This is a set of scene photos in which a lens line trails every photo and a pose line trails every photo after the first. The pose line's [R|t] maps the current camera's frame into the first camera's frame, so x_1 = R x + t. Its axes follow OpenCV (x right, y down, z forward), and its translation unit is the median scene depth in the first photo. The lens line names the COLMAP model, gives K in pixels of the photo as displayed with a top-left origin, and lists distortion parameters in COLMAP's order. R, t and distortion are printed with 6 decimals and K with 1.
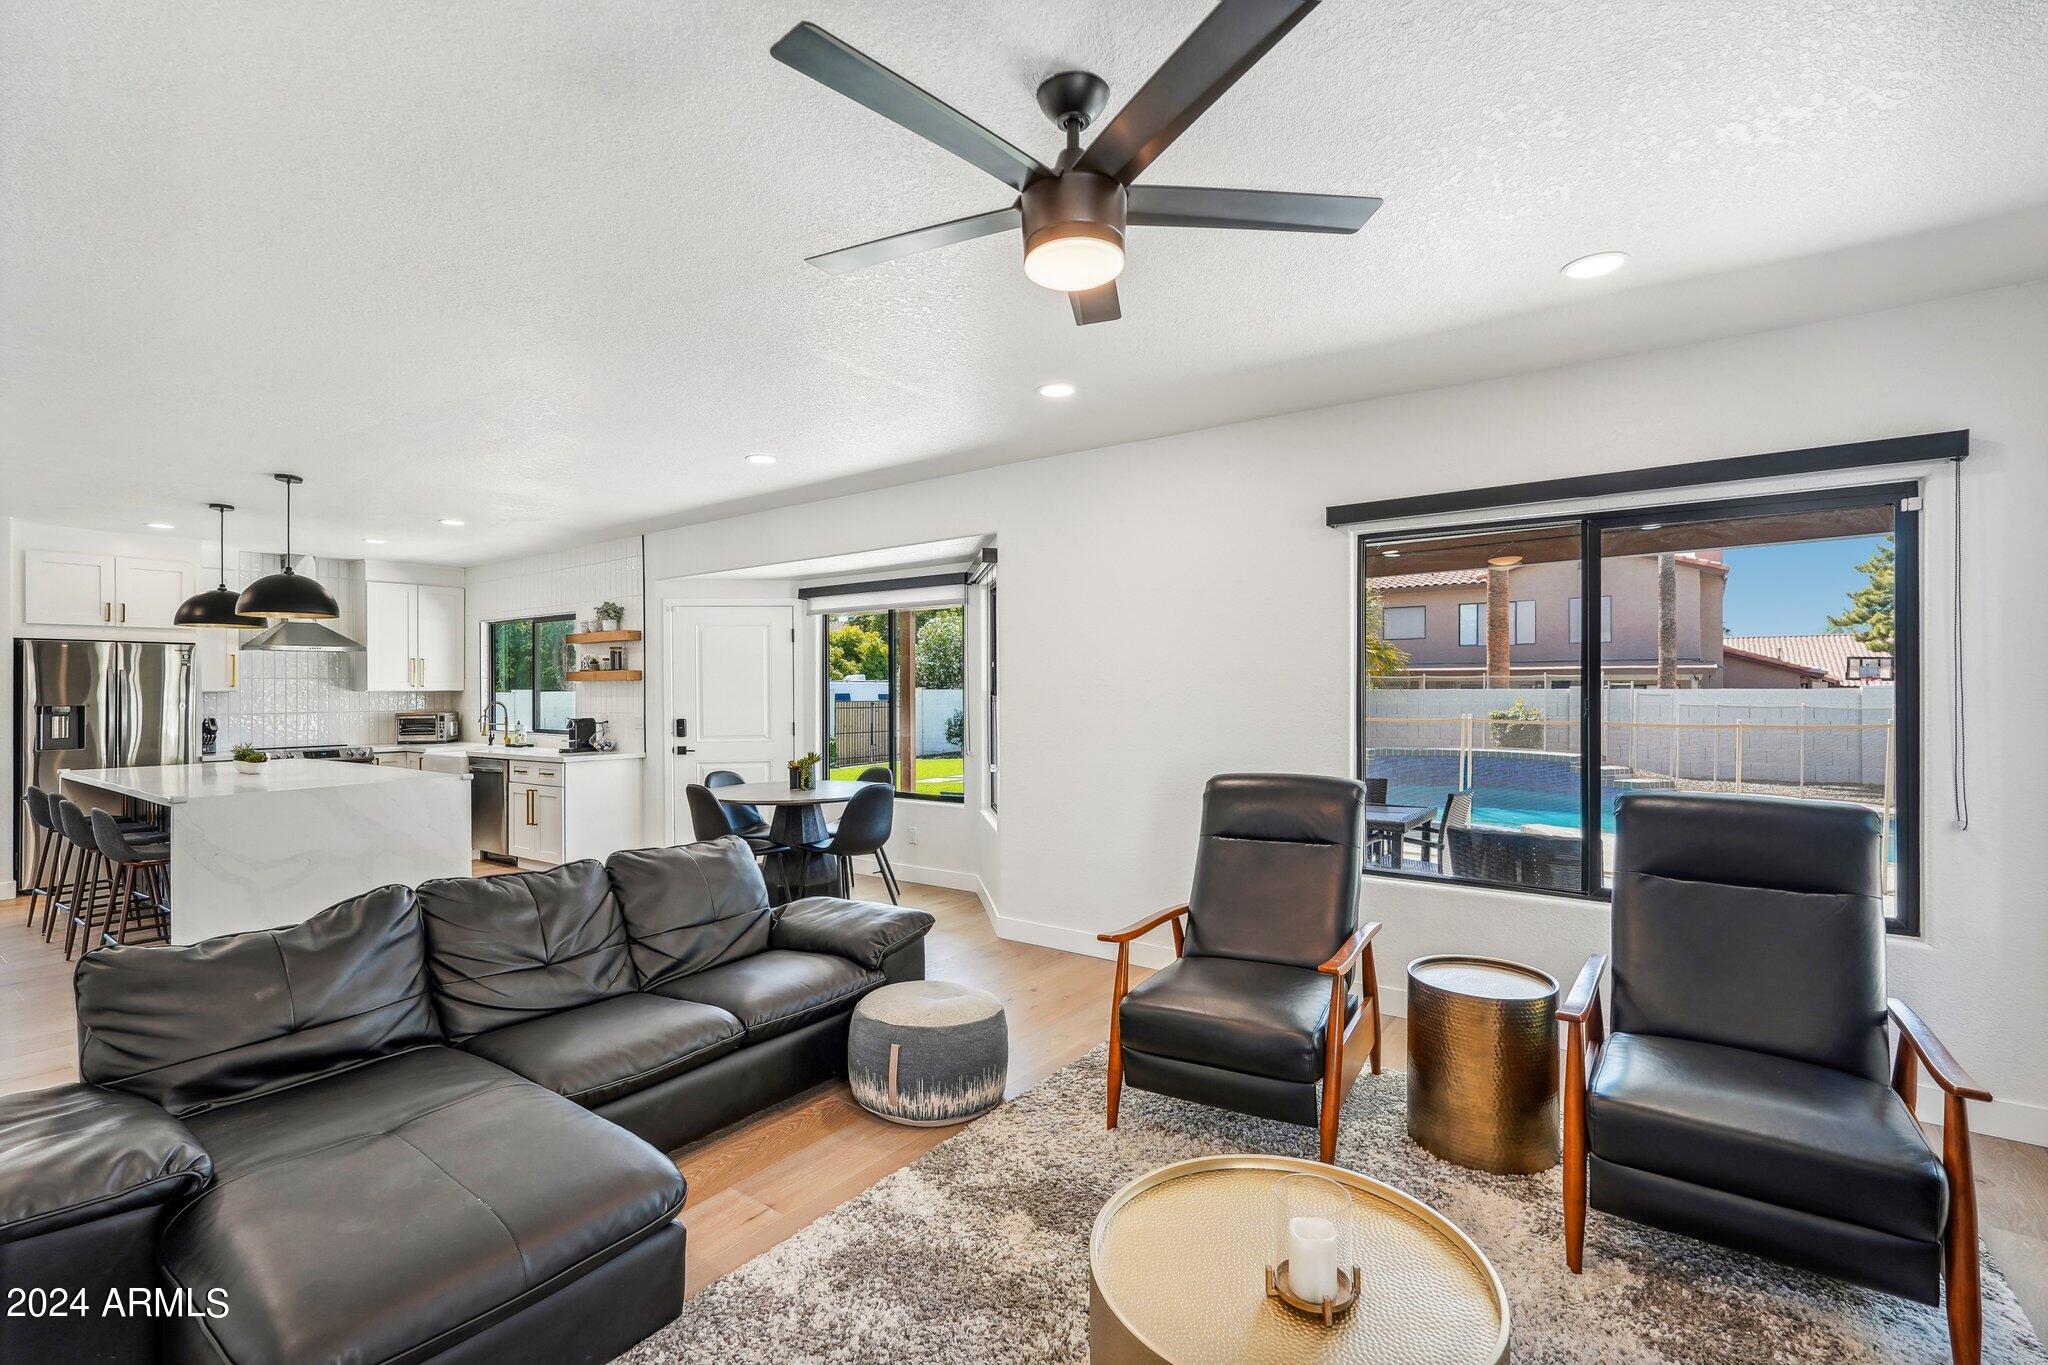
lens RADIAL K [[936.9, 0, 1024.9], [0, 936.9, 684.2], [0, 0, 1]] dist [0.004445, 0.000963]
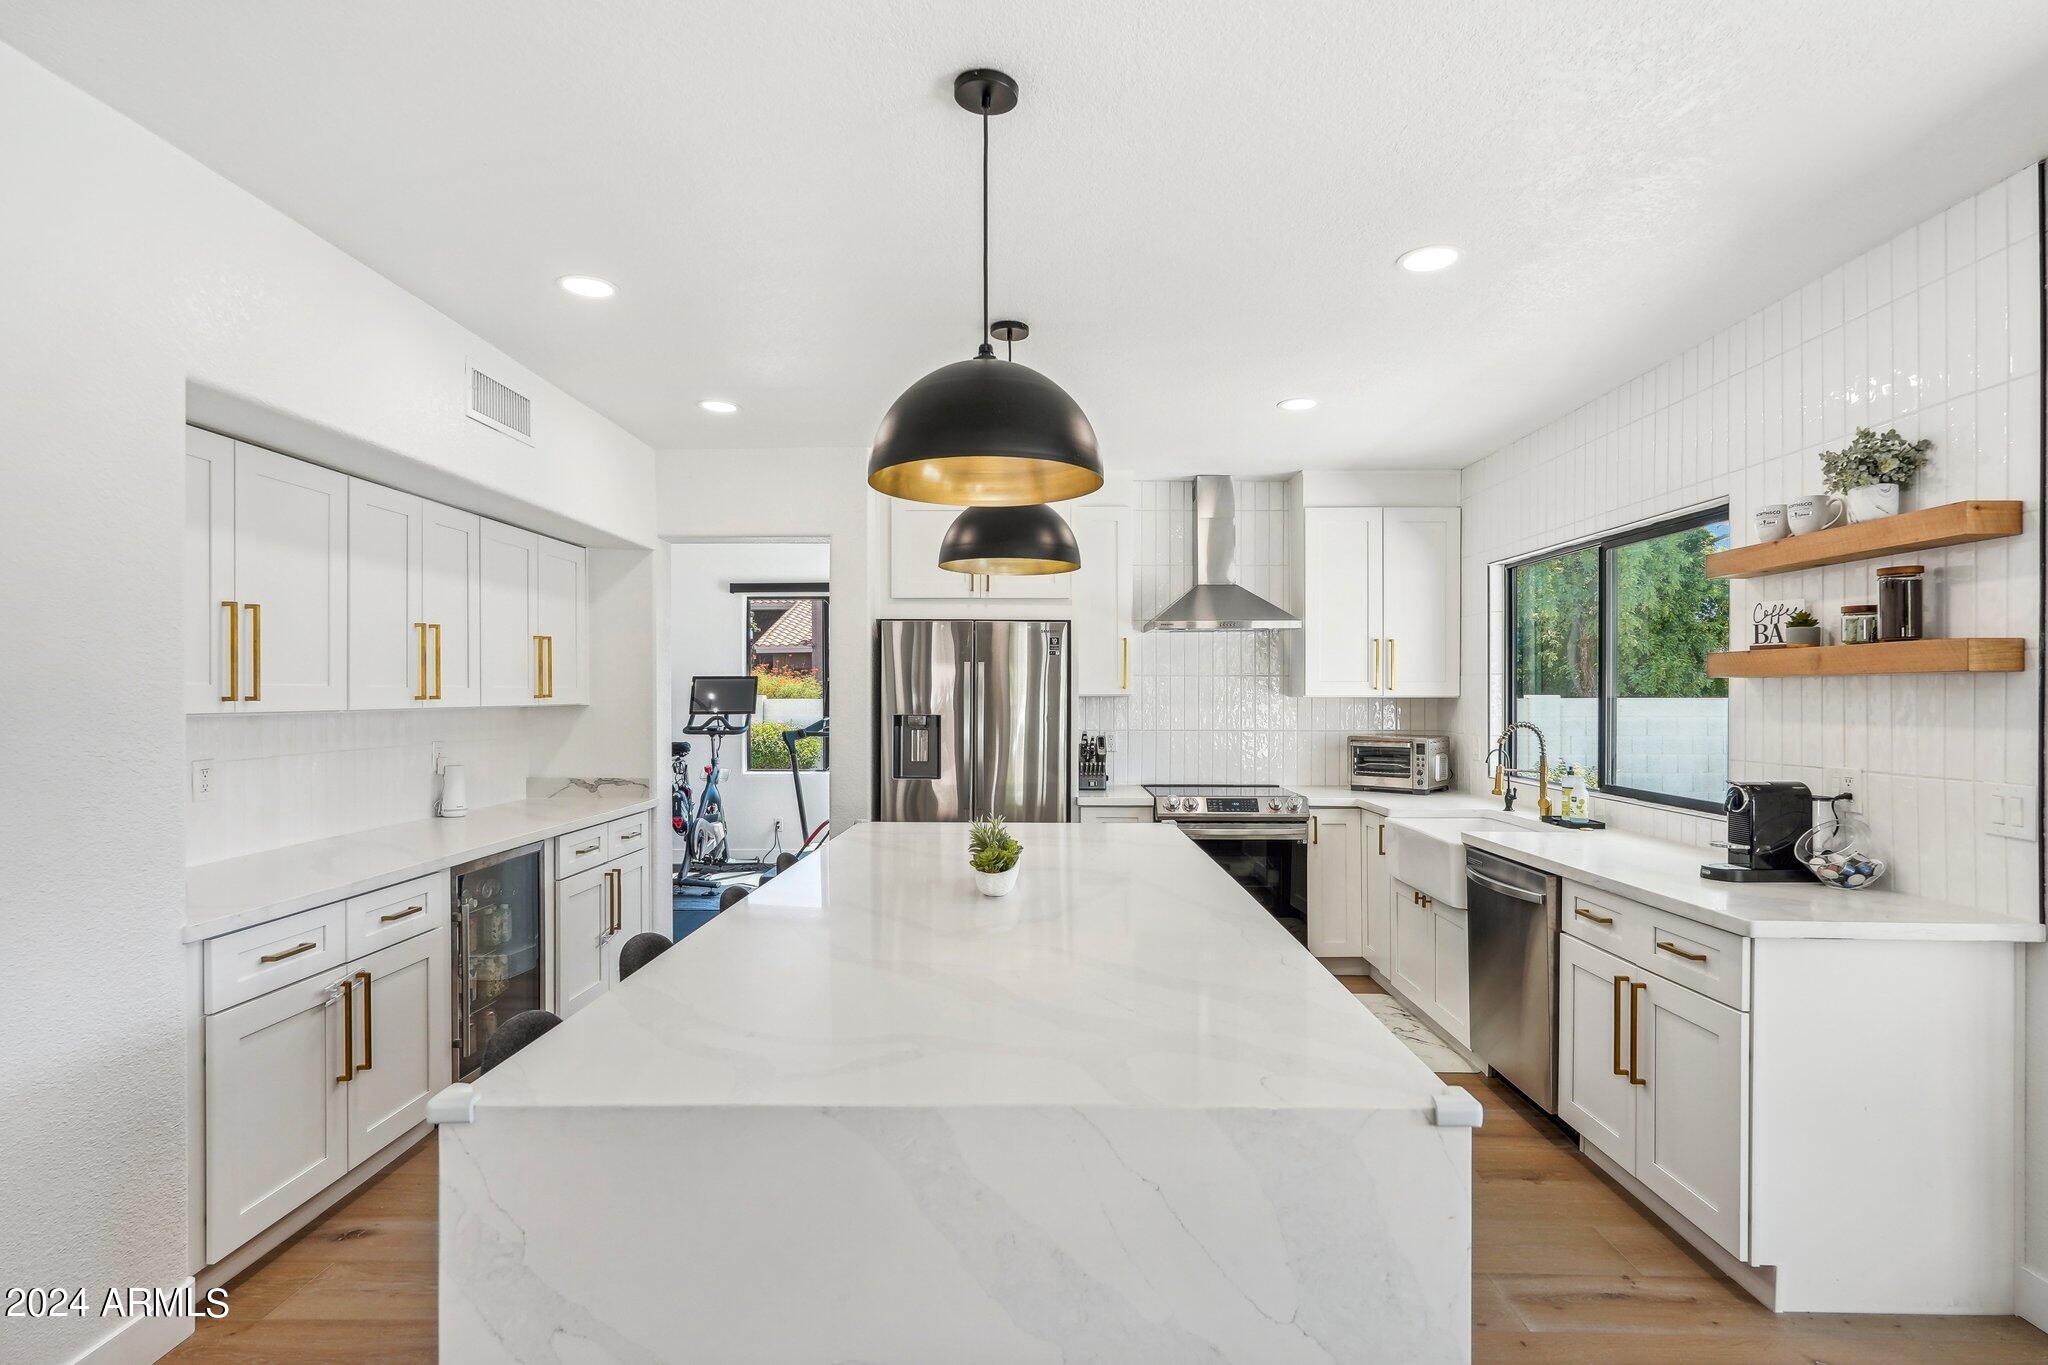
lens RADIAL K [[968.5, 0, 1034.3], [0, 968.5, 692.6], [0, 0, 1]] dist [-0.019968, 0.000941]
pose [[0.575582, 0.008158, -0.817703, -0.329934], [-0.004201, 0.999967, 0.007020, 0.001458], [0.817733, -0.000606, 0.575597, 0.556487]]
